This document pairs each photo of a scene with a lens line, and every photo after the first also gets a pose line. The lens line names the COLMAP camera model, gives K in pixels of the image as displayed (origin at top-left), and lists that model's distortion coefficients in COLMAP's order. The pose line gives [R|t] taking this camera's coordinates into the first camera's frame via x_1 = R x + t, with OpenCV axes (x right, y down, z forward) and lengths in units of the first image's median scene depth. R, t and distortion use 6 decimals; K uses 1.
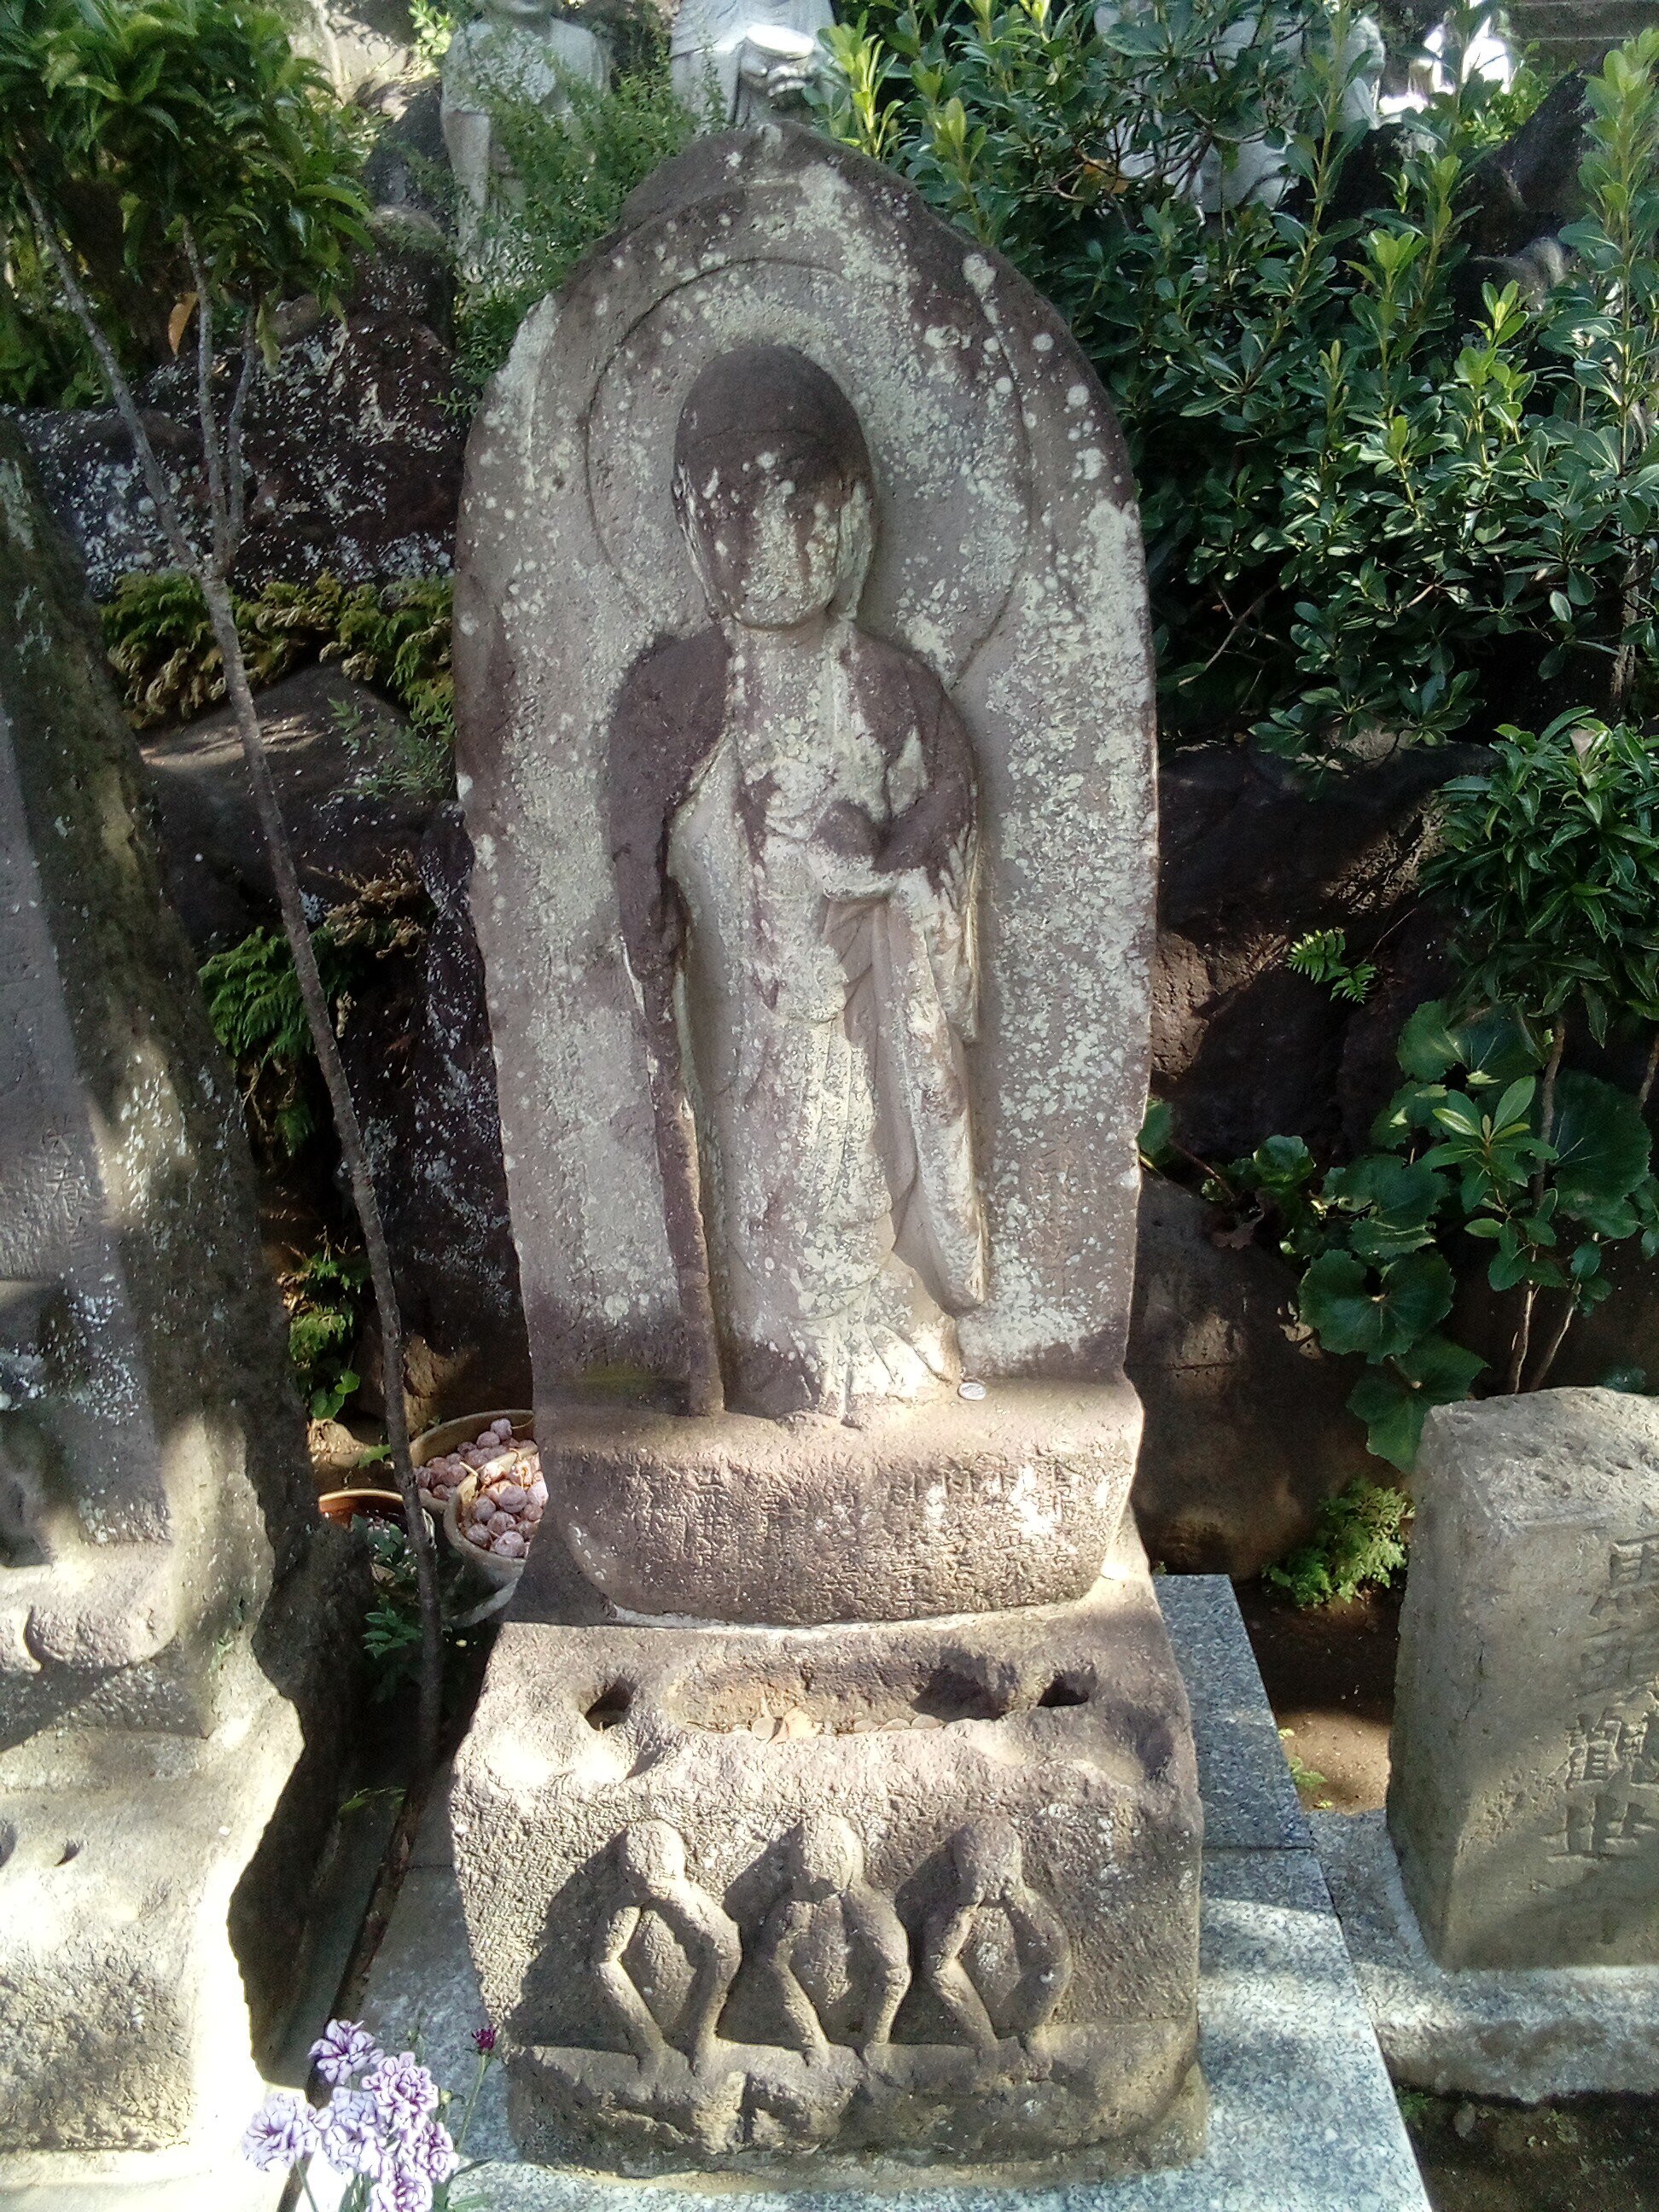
lens RADIAL K [[1769.7, 0, 829.5], [0, 1769.7, 1106.0], [0, 0, 1]] dist [0.080379, -0.112641]
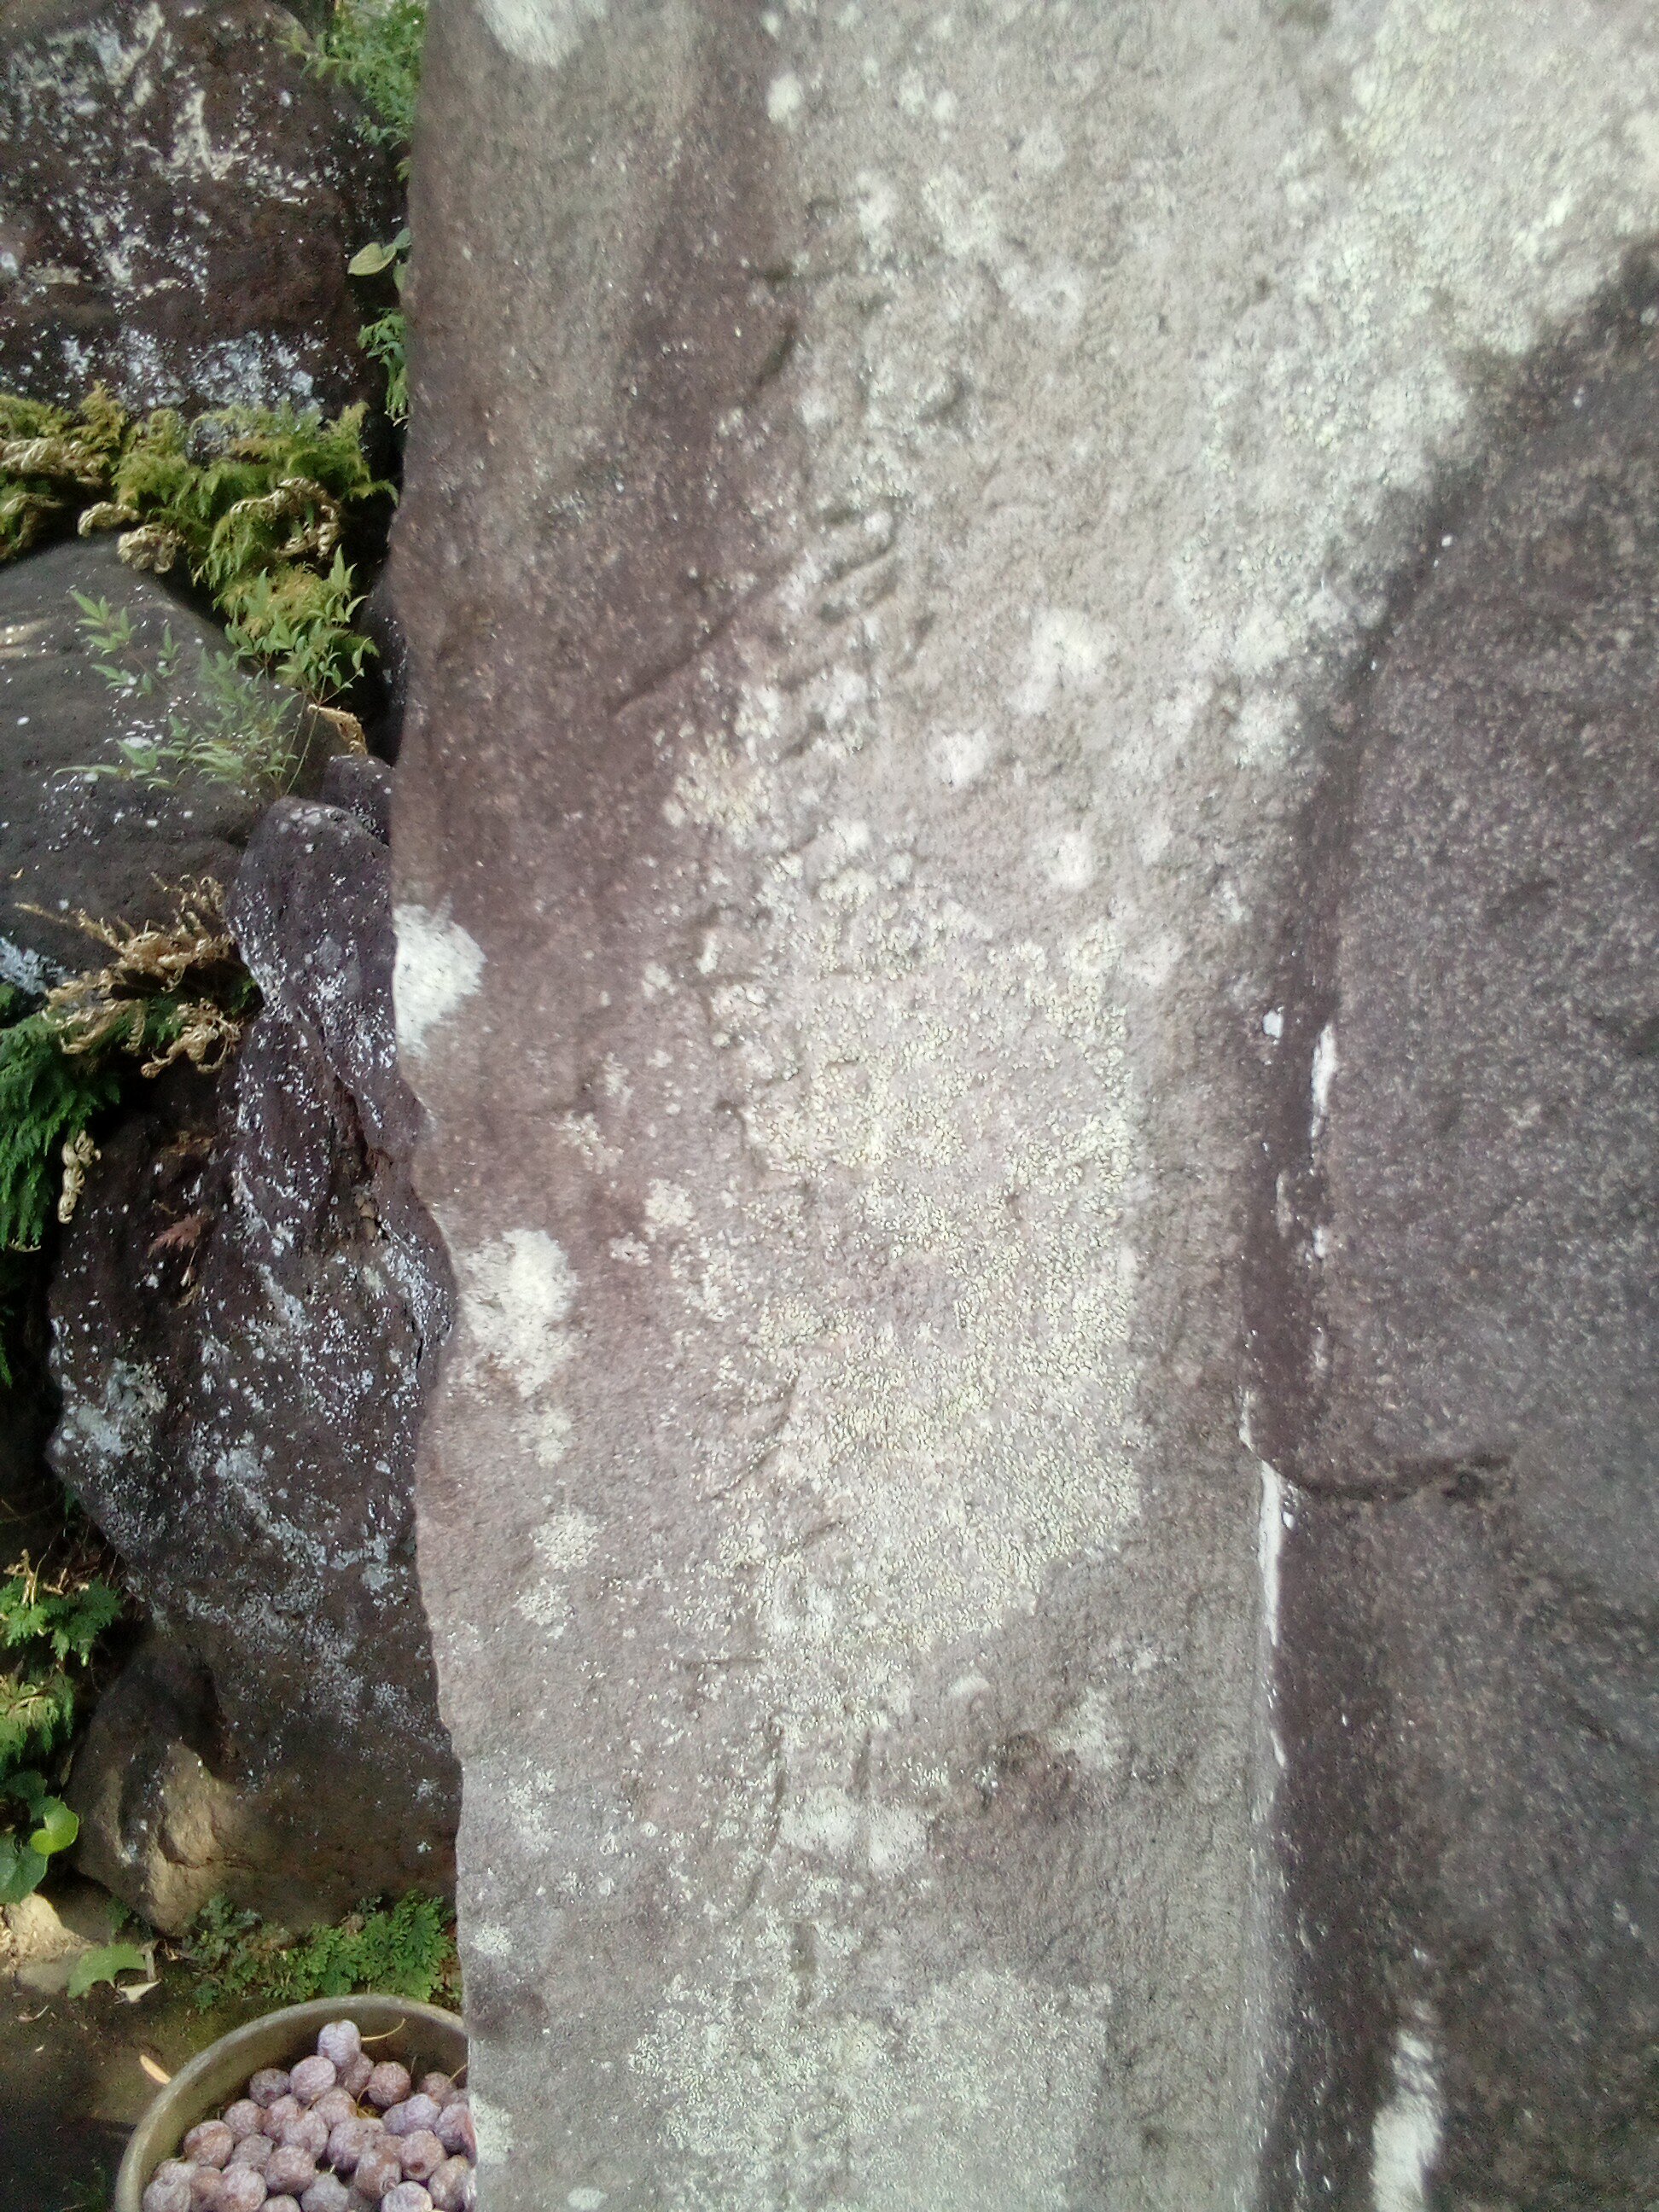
lens RADIAL K [[1789.9, 0, 829.5], [0, 1789.9, 1106.0], [0, 0, 1]] dist [0.045306, -0.049082]
pose [[0.994461, 0.049860, 0.092522, -0.092513], [-0.051199, 0.998615, 0.012149, -0.087409], [-0.091788, -0.016819, 0.995637, 0.415382]]
